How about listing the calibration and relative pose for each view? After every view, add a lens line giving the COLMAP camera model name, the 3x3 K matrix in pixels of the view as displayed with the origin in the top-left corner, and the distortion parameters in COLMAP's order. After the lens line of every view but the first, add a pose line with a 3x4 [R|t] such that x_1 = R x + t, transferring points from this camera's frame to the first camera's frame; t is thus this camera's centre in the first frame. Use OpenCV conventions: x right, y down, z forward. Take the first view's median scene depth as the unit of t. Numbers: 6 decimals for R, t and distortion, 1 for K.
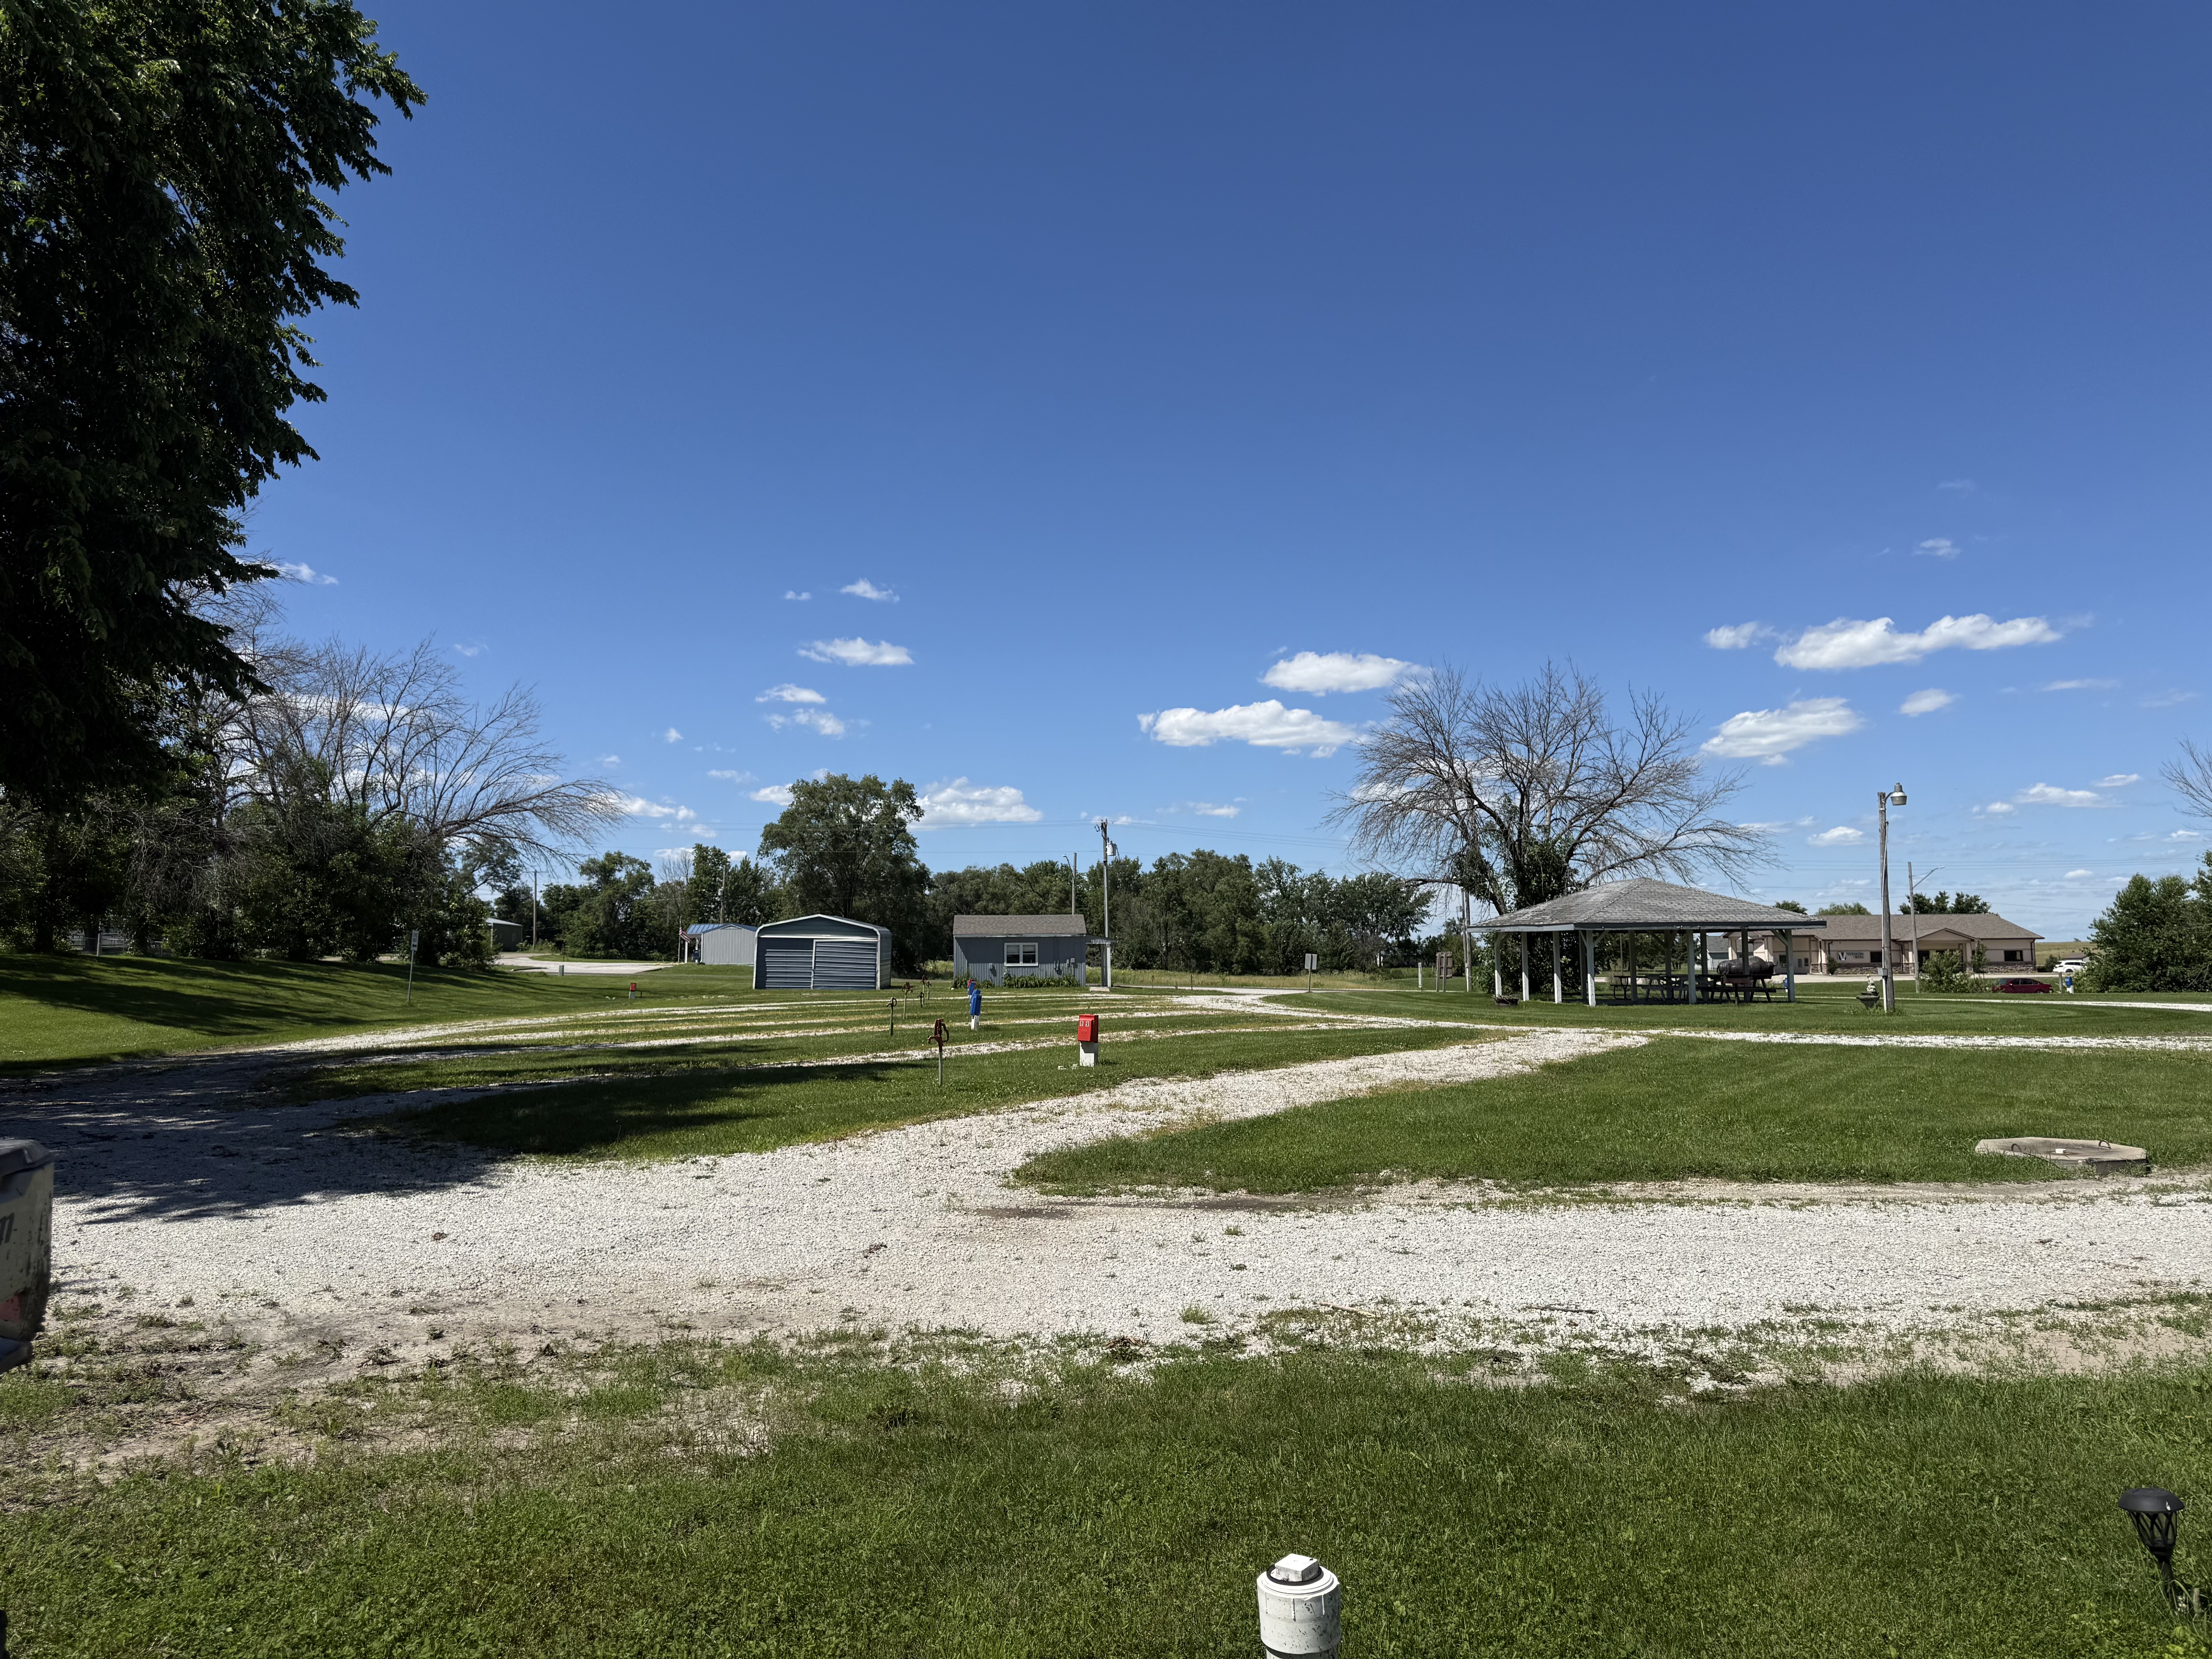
lens RADIAL K [[1549.5, 0, 1106.0], [0, 1549.5, 829.5], [0, 0, 1]] dist [0.119630, -0.127553]
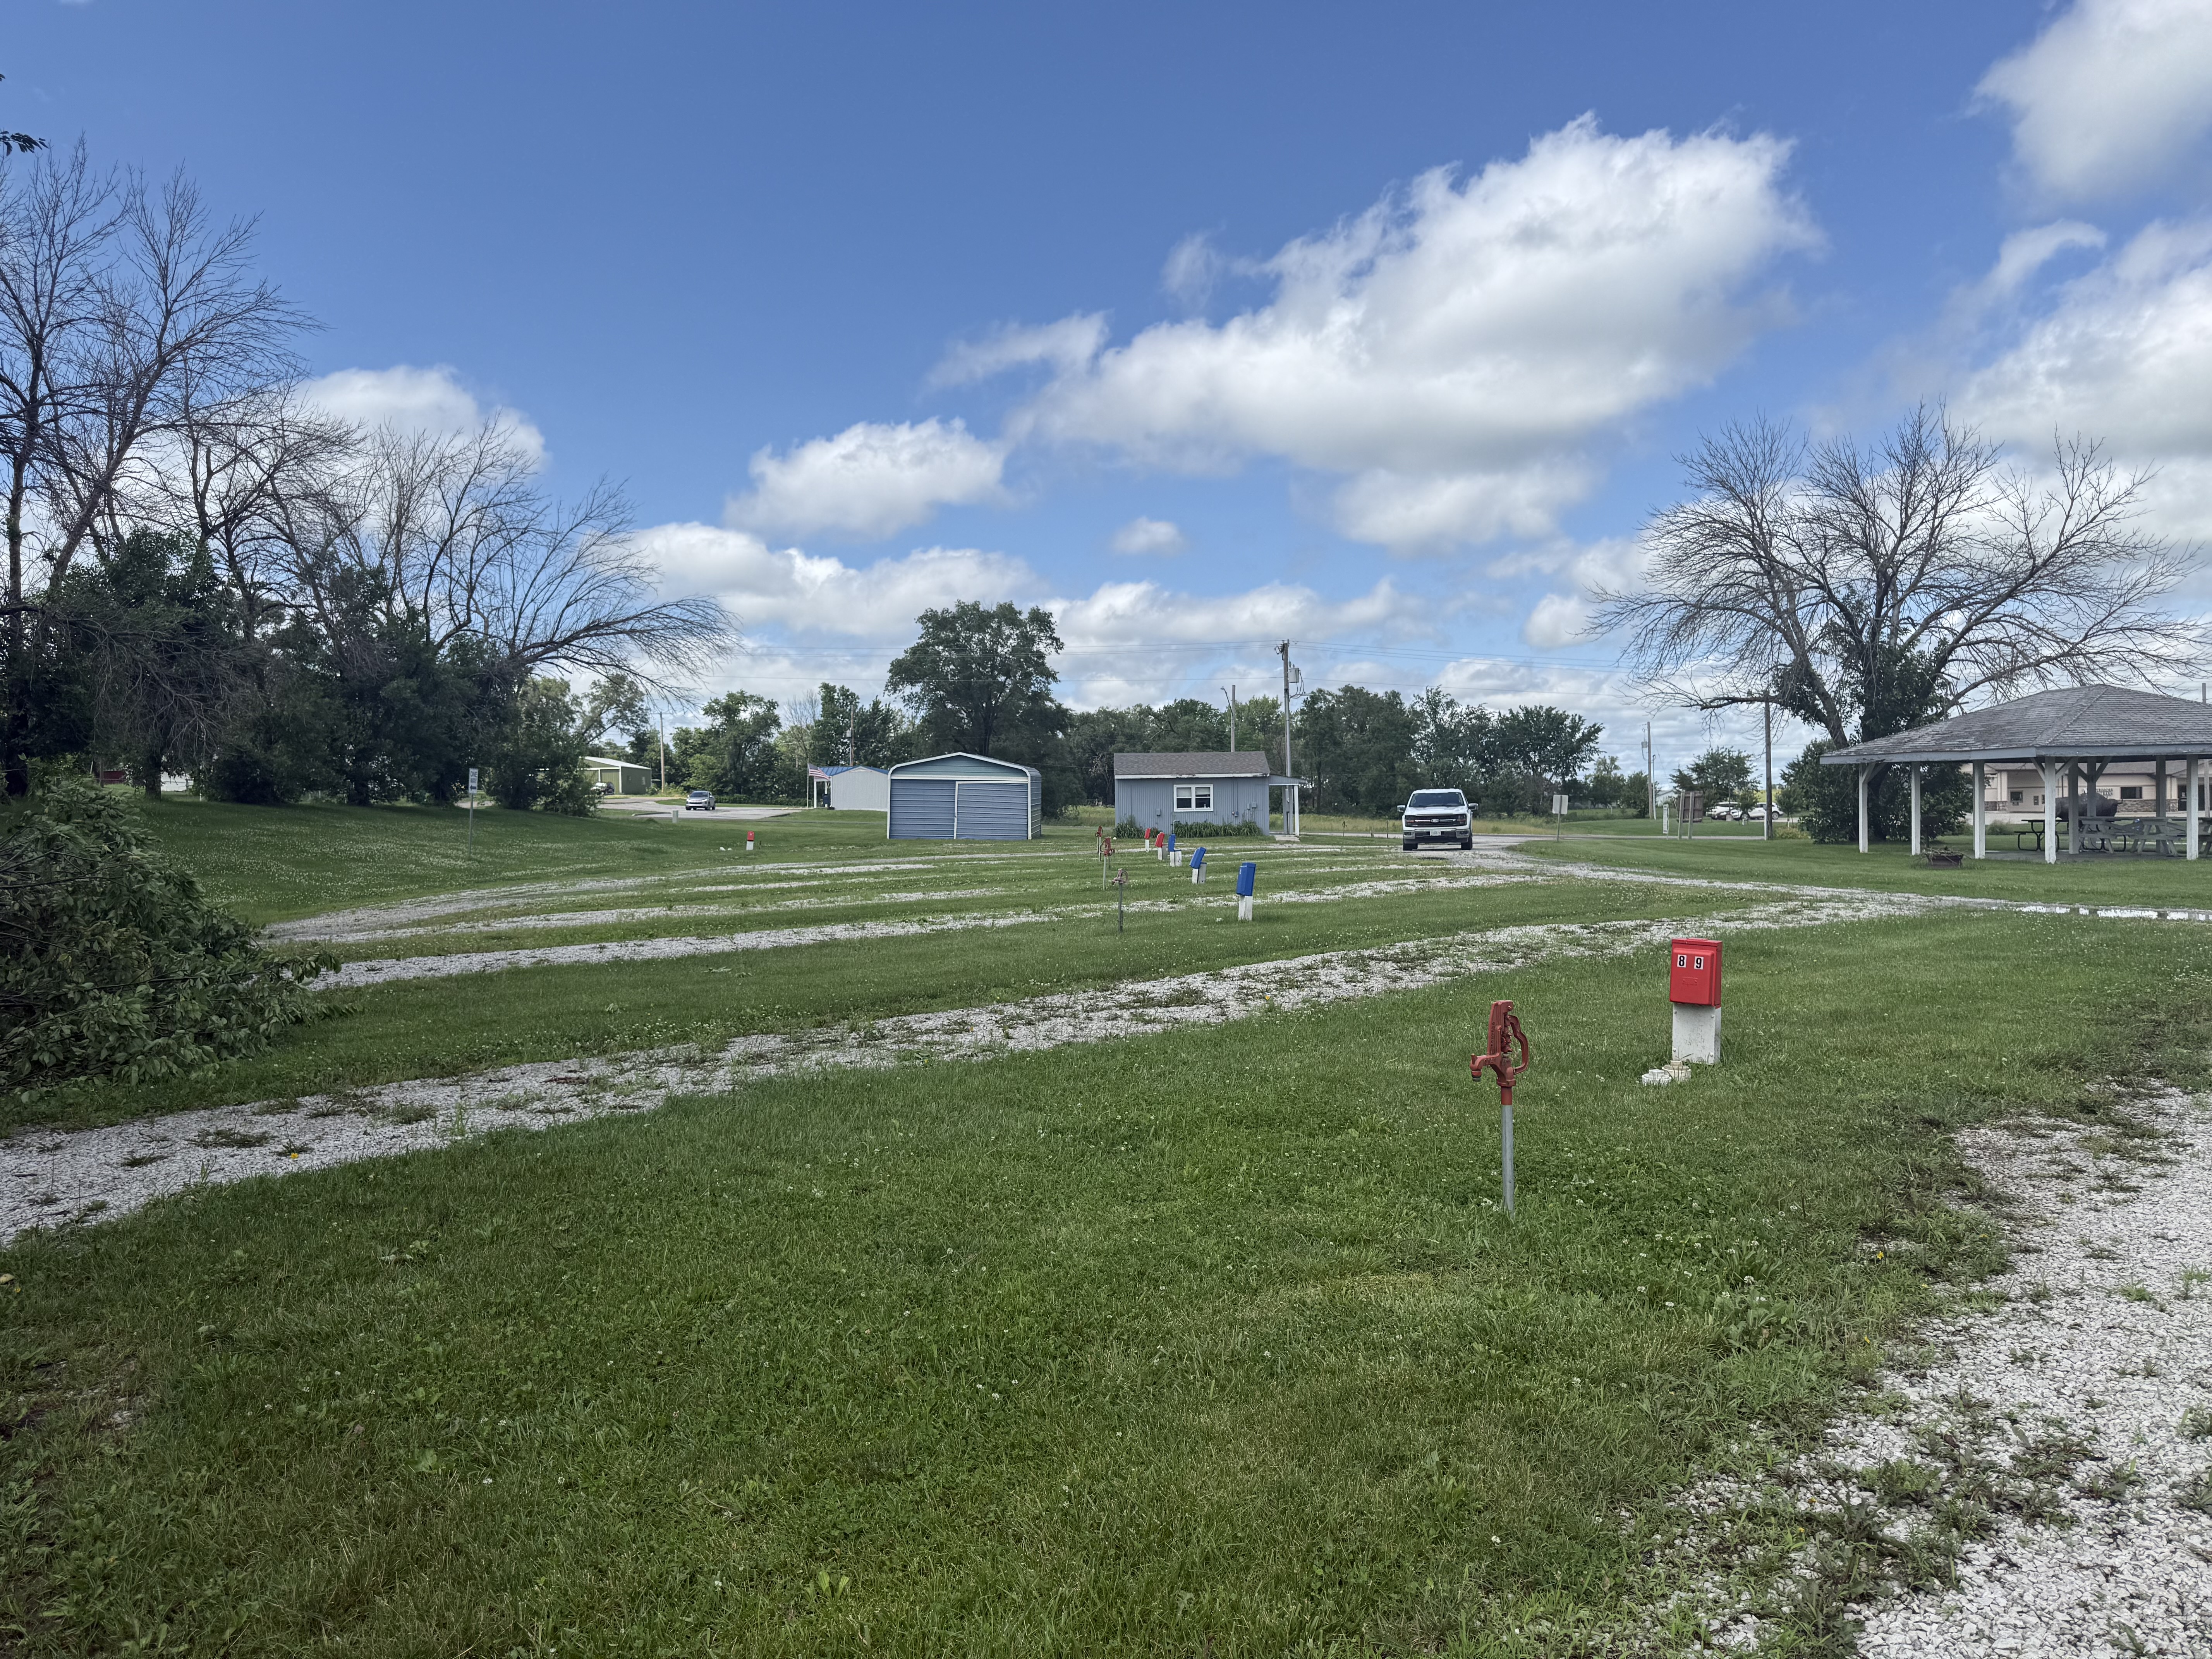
lens RADIAL K [[1545.7, 0, 1106.0], [0, 1545.7, 829.5], [0, 0, 1]] dist [0.021879, -0.036878]
pose [[0.996833, -0.005426, -0.079342, -0.056963], [0.013395, 0.994872, 0.100252, 0.019034], [0.078391, -0.100997, 0.991794, 0.242211]]
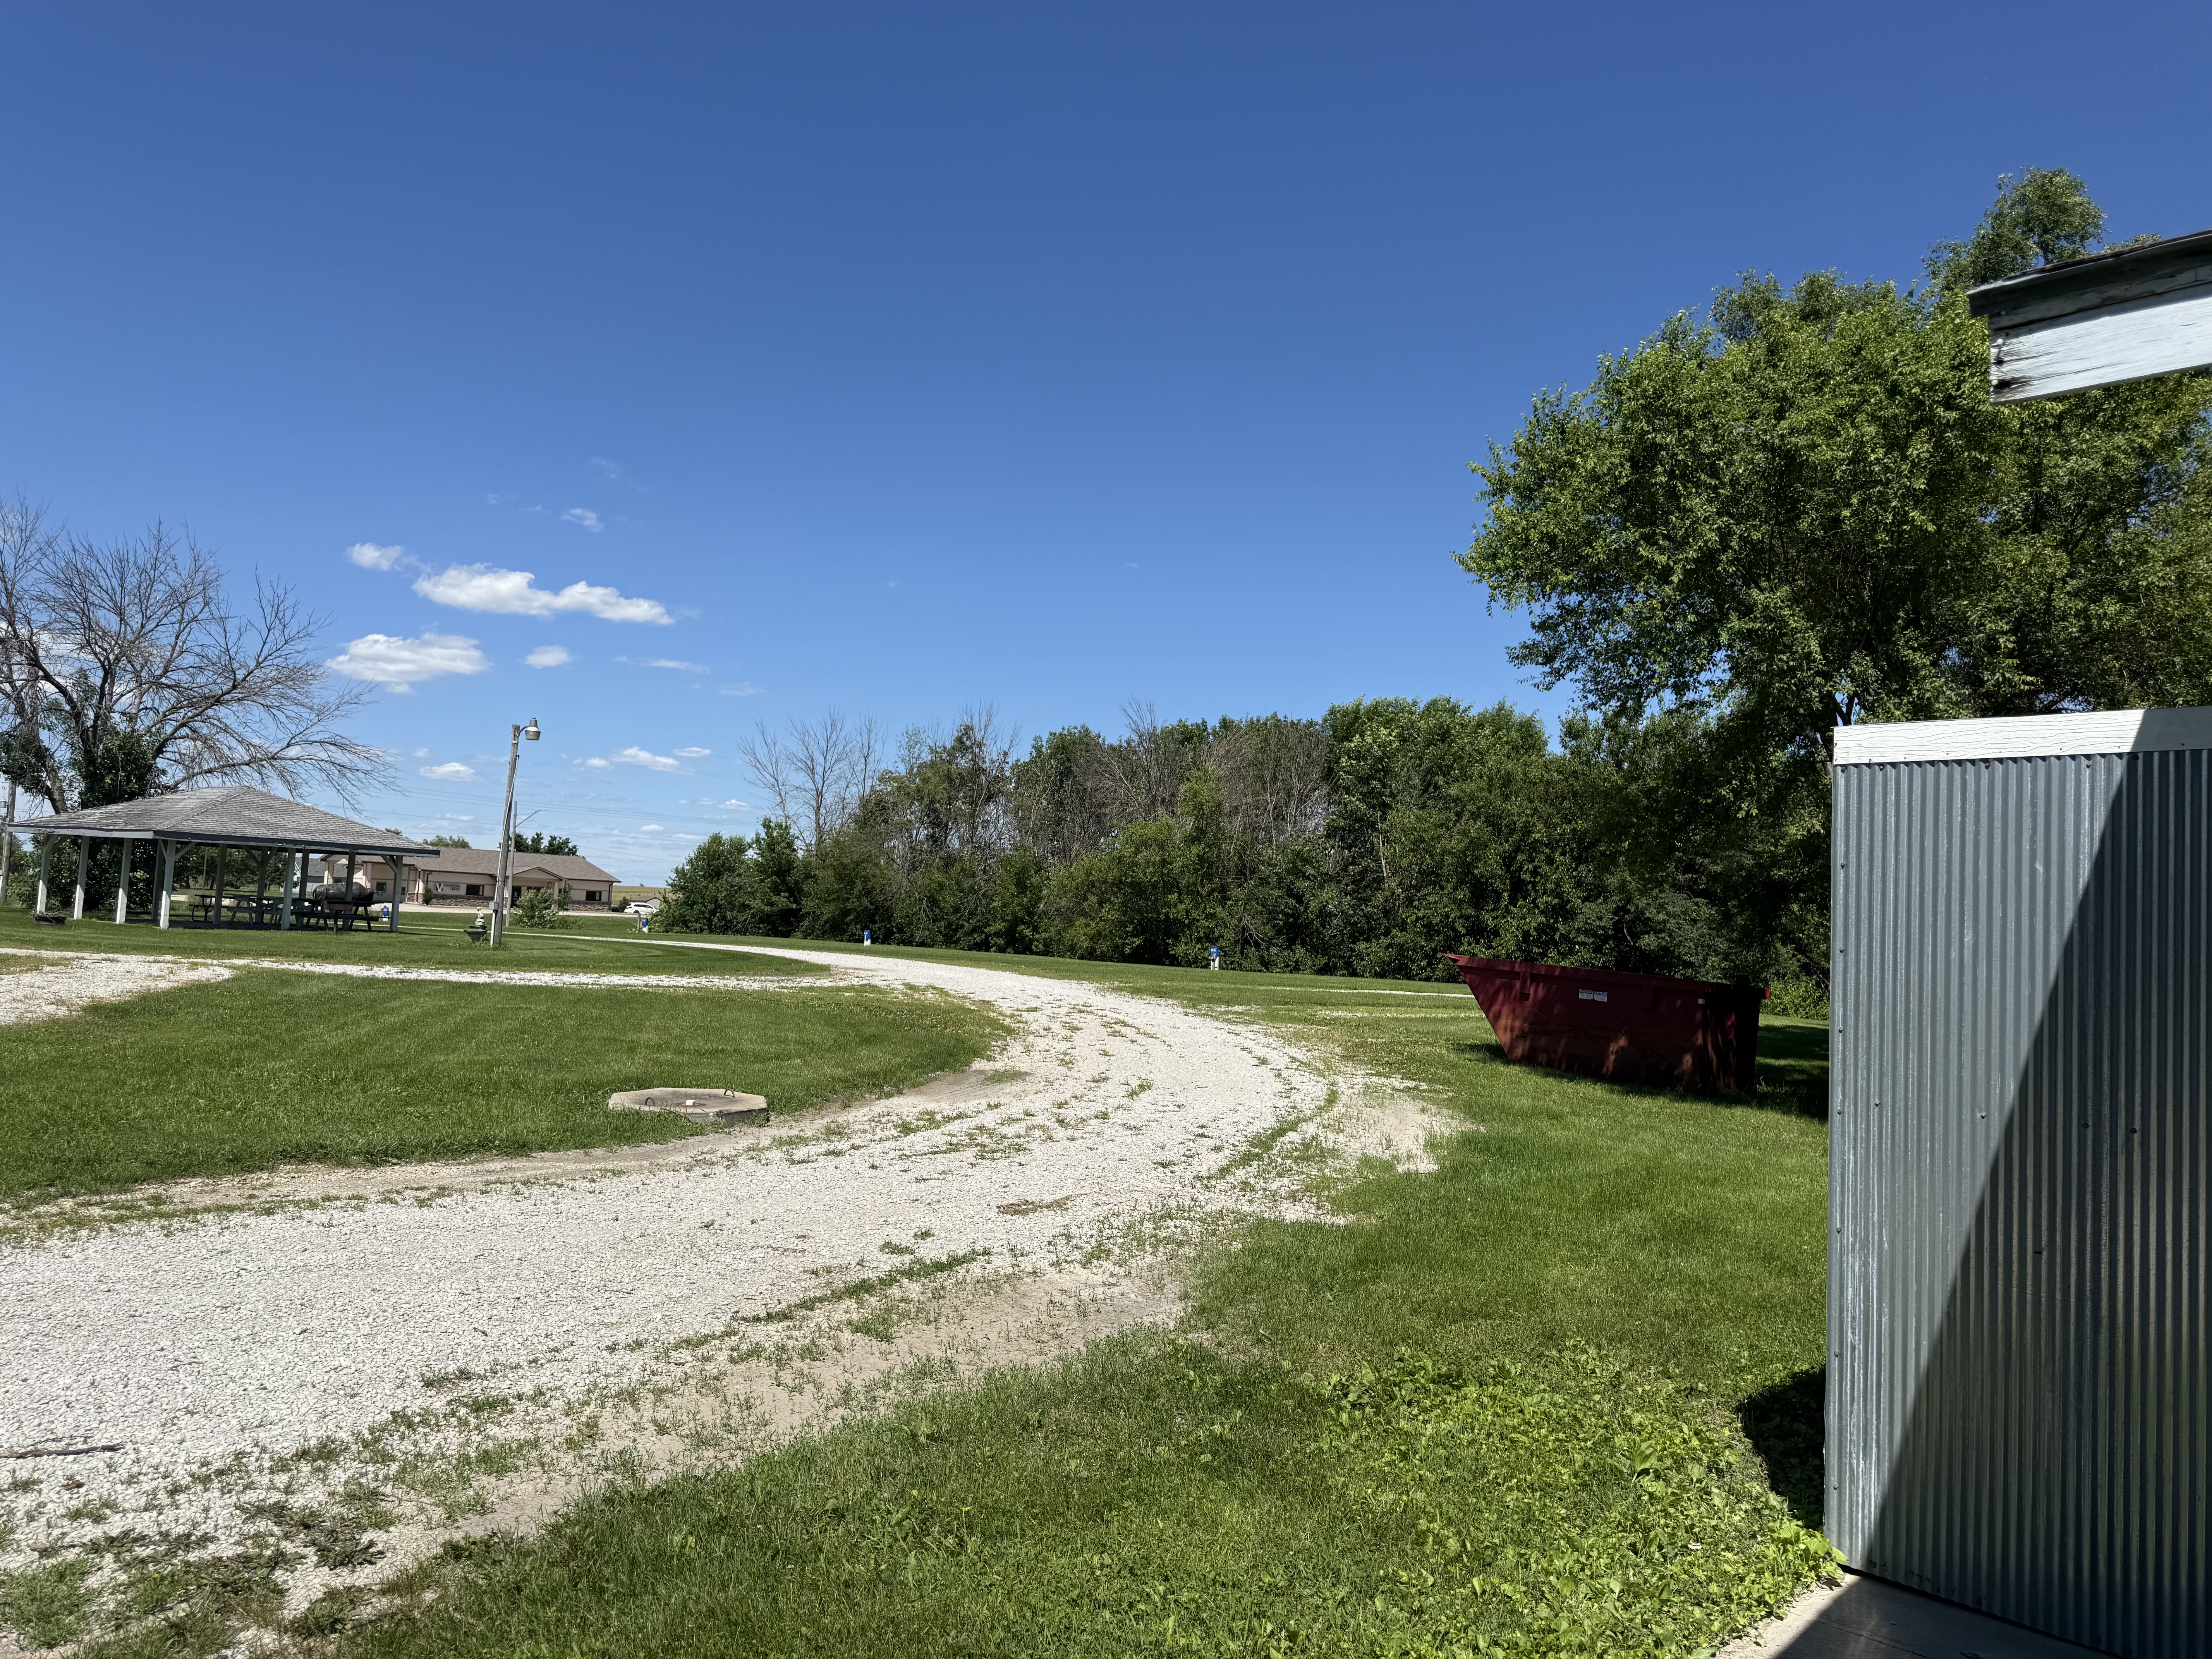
lens RADIAL K [[1558.9, 0, 1108.0], [0, 1558.9, 821.7], [0, 0, 1]] dist [0.025030, -0.048767]
pose [[0.664701, 0.092236, 0.741394, 0.015447], [-0.121293, 0.992507, -0.014730, 0.004957], [-0.737197, -0.080135, 0.670909, 0.054003]]
